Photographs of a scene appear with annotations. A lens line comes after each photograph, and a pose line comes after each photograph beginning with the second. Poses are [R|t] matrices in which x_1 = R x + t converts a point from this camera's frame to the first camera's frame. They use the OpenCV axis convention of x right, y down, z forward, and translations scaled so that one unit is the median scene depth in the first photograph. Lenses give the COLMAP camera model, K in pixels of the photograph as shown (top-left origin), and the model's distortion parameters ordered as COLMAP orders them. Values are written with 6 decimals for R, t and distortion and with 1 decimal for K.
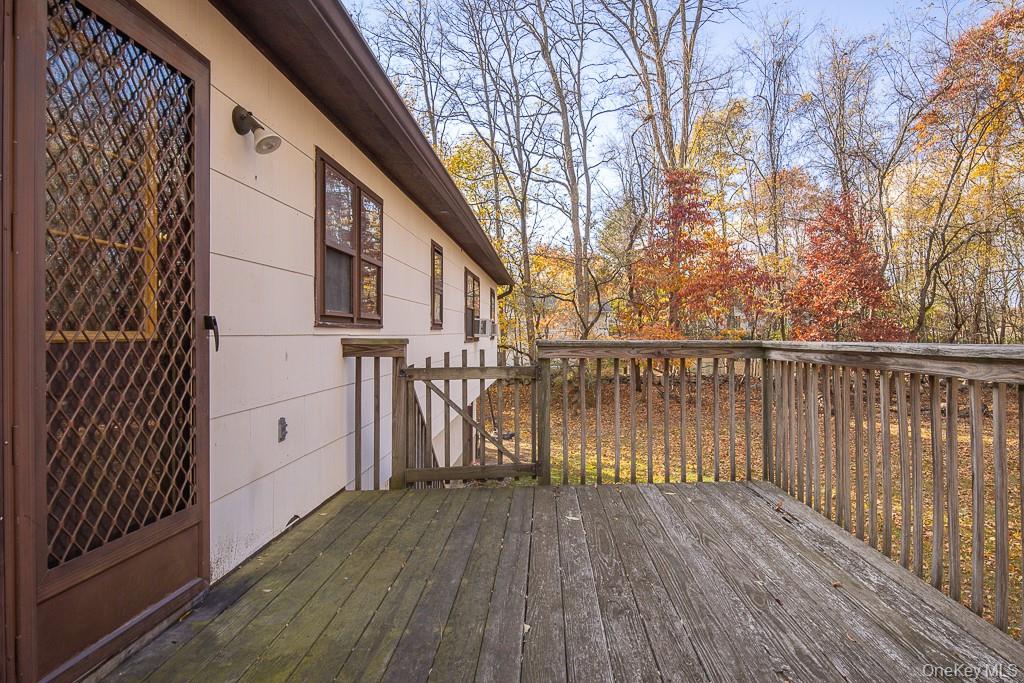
lens RADIAL K [[578.4, 0, 513.4], [0, 578.4, 338.3], [0, 0, 1]] dist [0.000497, 0.000618]
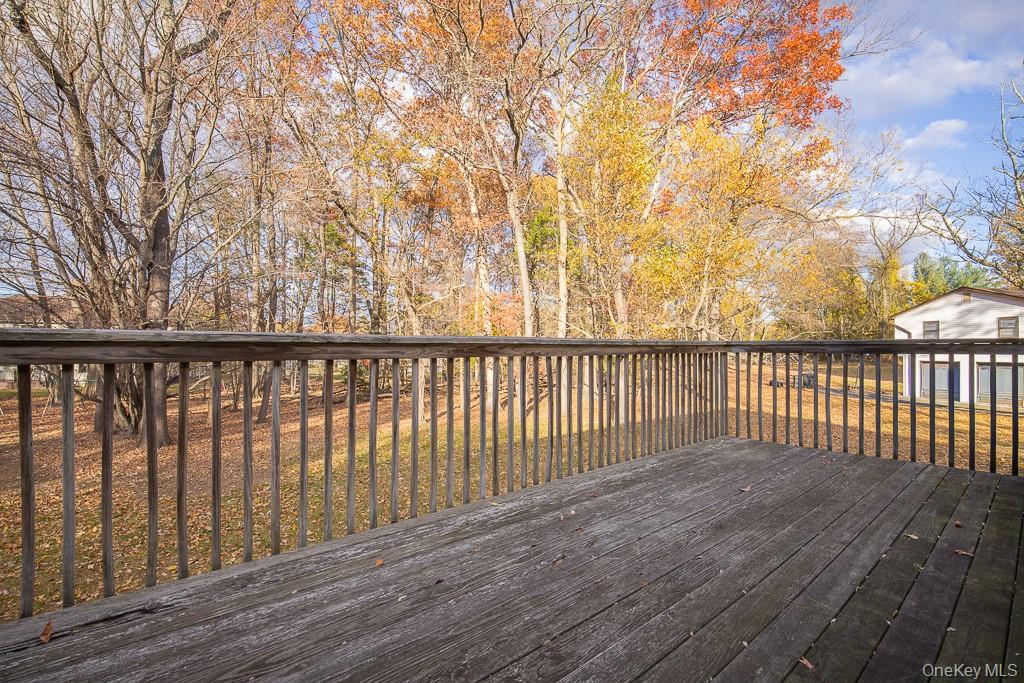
lens RADIAL K [[527.6, 0, 515.1], [0, 527.6, 345.2], [0, 0, 1]] dist [-0.004775, -0.000782]
pose [[-0.735718, 0.003738, 0.677278, -0.130344], [-0.003593, 0.999949, -0.009422, 0.019729], [-0.677279, -0.009365, -0.735667, 0.749725]]
